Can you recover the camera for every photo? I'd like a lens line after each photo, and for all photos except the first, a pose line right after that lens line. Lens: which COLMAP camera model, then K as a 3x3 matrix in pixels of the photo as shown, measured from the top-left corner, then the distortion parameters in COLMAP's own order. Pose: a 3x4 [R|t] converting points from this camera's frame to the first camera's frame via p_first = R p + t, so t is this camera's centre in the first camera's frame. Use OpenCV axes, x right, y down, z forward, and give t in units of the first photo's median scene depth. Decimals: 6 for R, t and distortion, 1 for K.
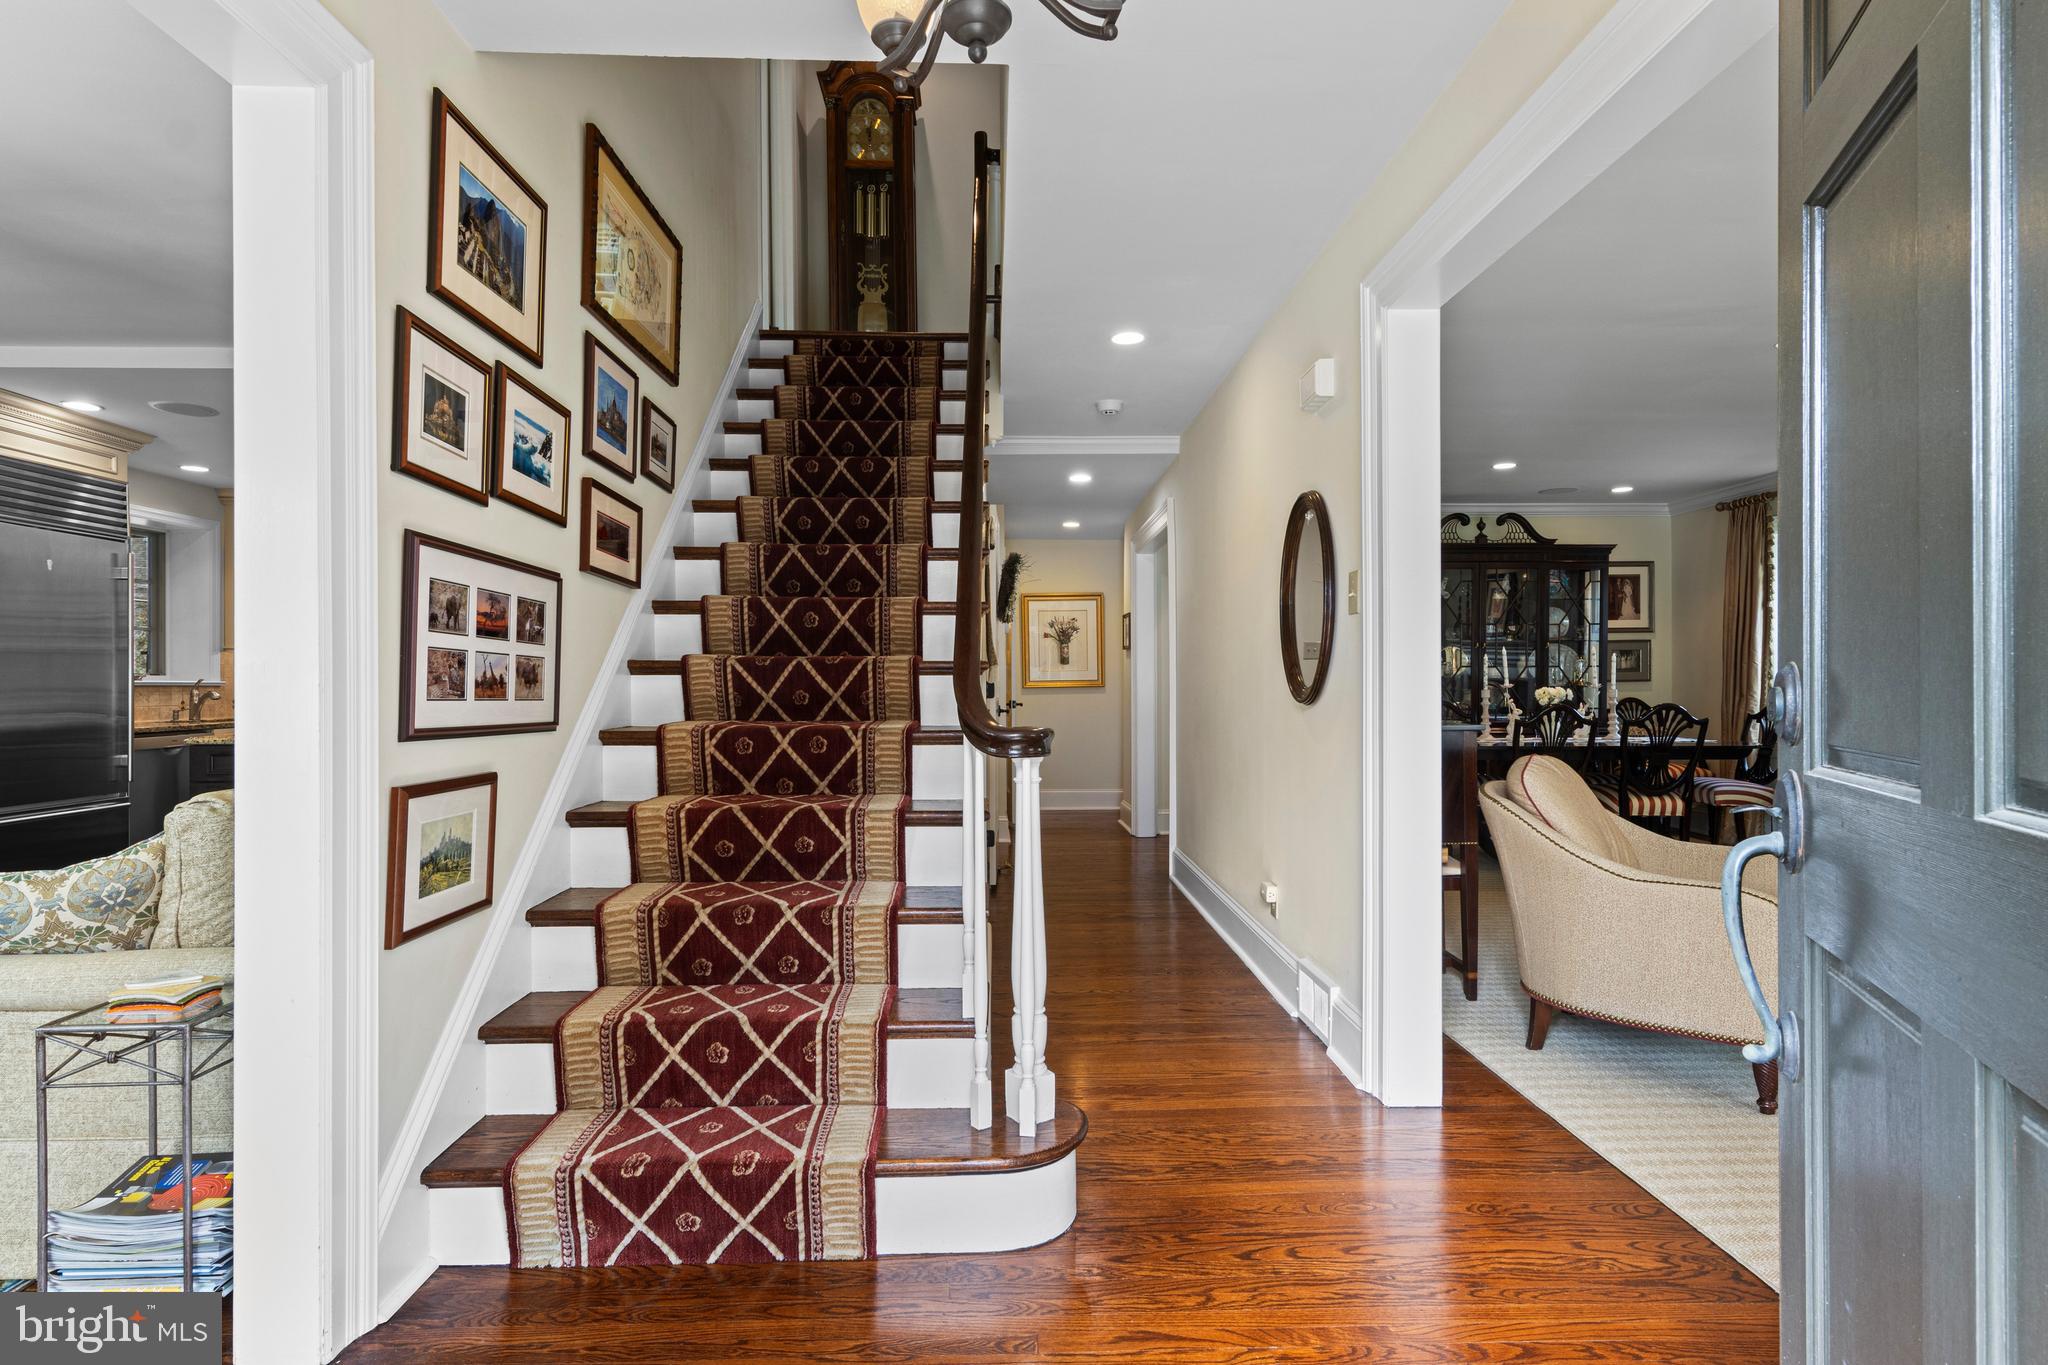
lens RADIAL K [[1050.1, 0, 1026.6], [0, 1050.1, 679.6], [0, 0, 1]] dist [0.011192, -0.004125]
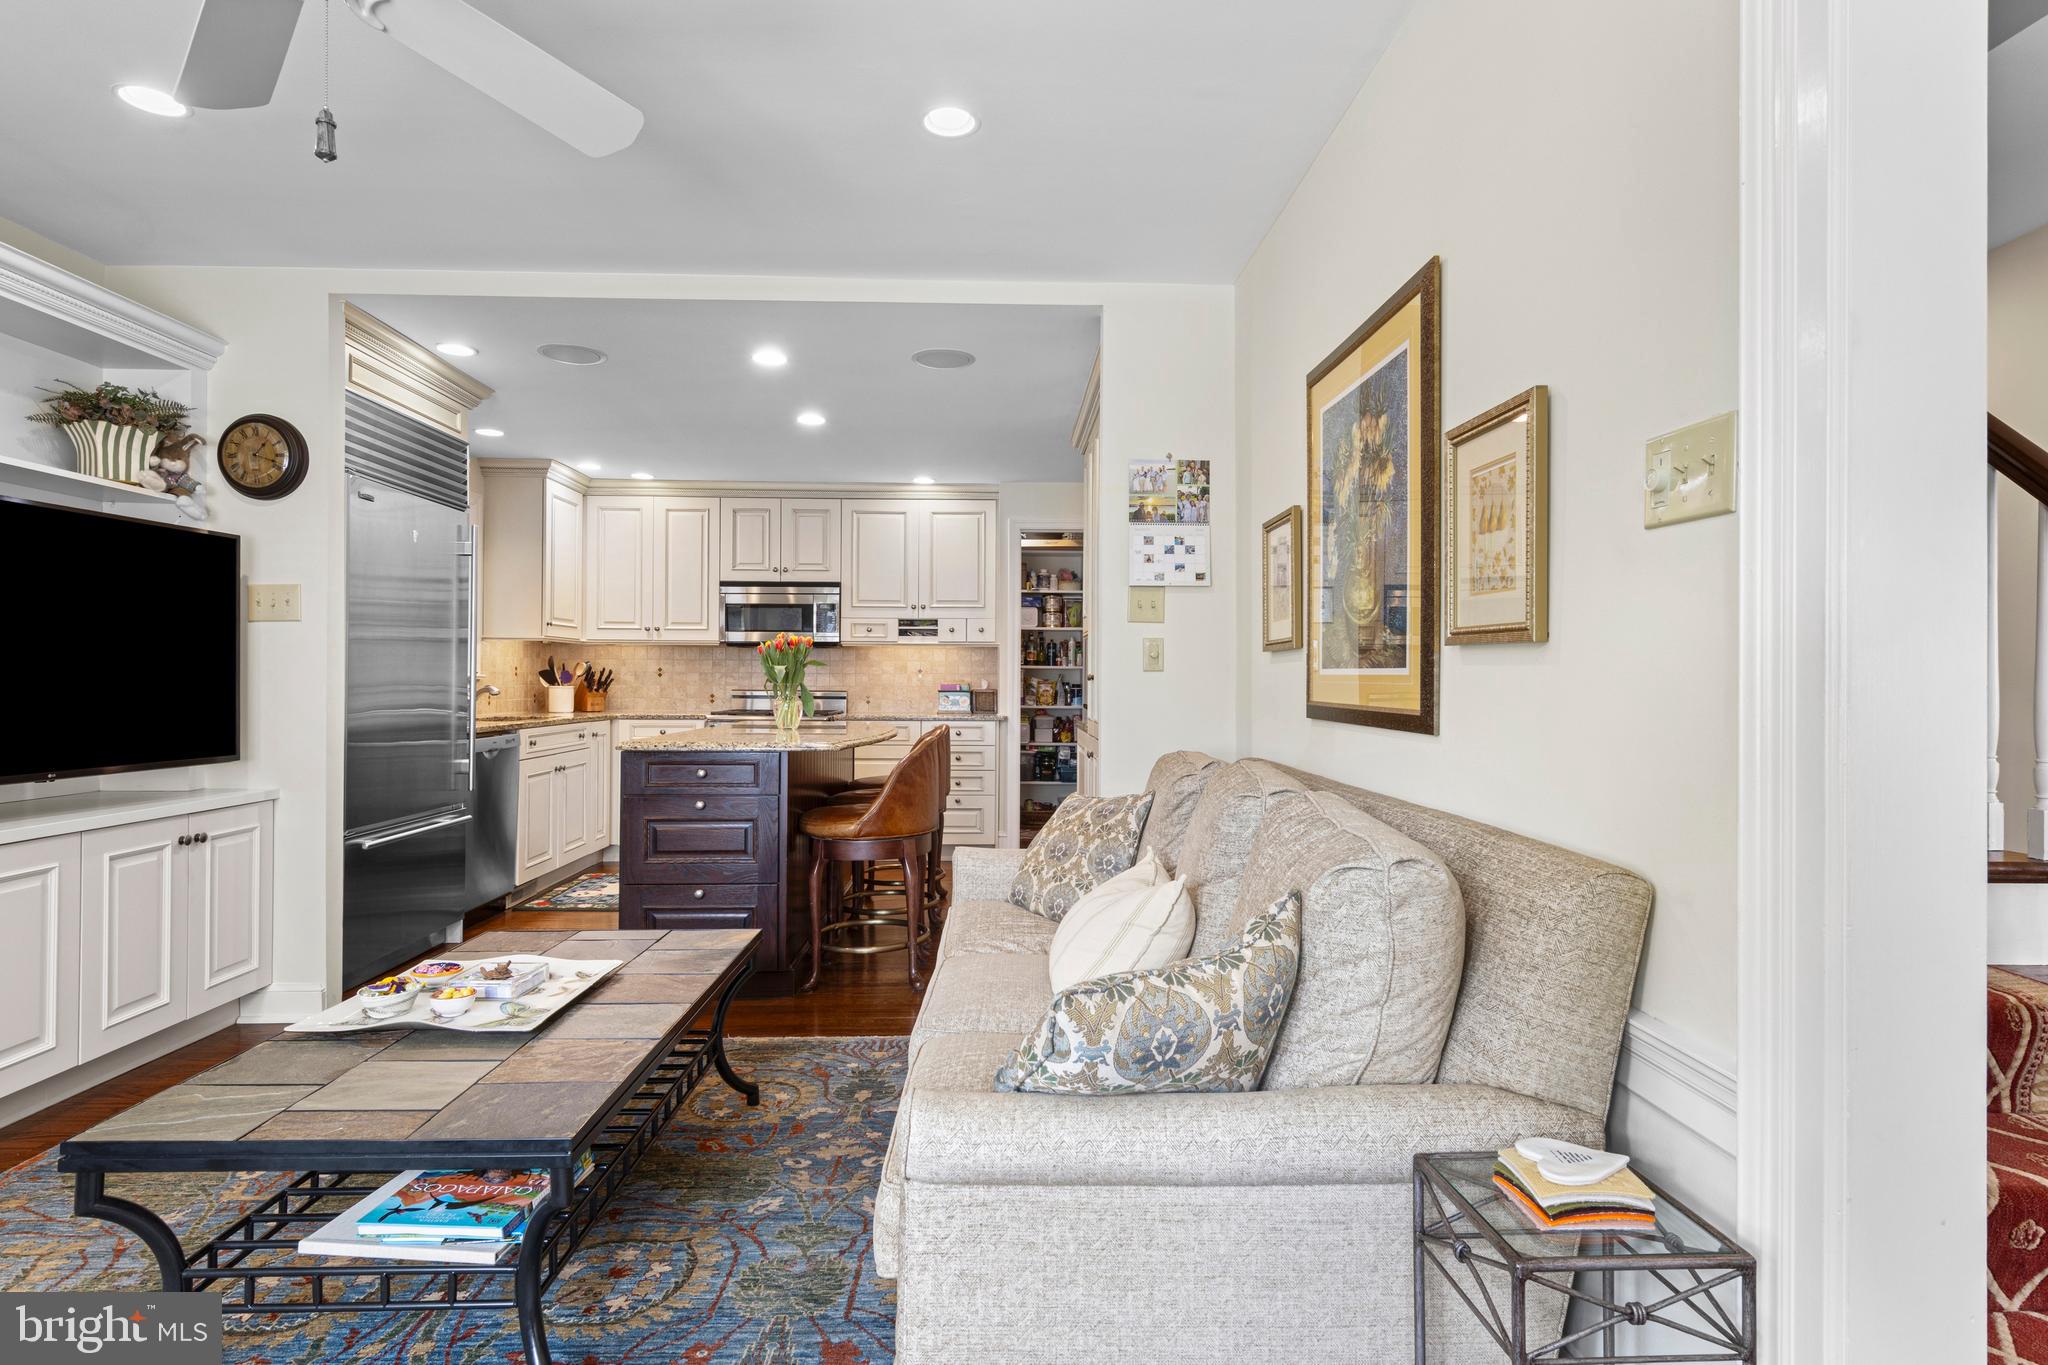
lens RADIAL K [[1050.1, 0, 1020.8], [0, 1050.1, 683.0], [0, 0, 1]] dist [0.011192, -0.004125]
pose [[0.999949, 0.010067, -0.001228, -0.847055], [-0.010064, 0.999946, 0.002453, 0.006189], [0.001252, -0.002441, 0.999996, 0.292304]]
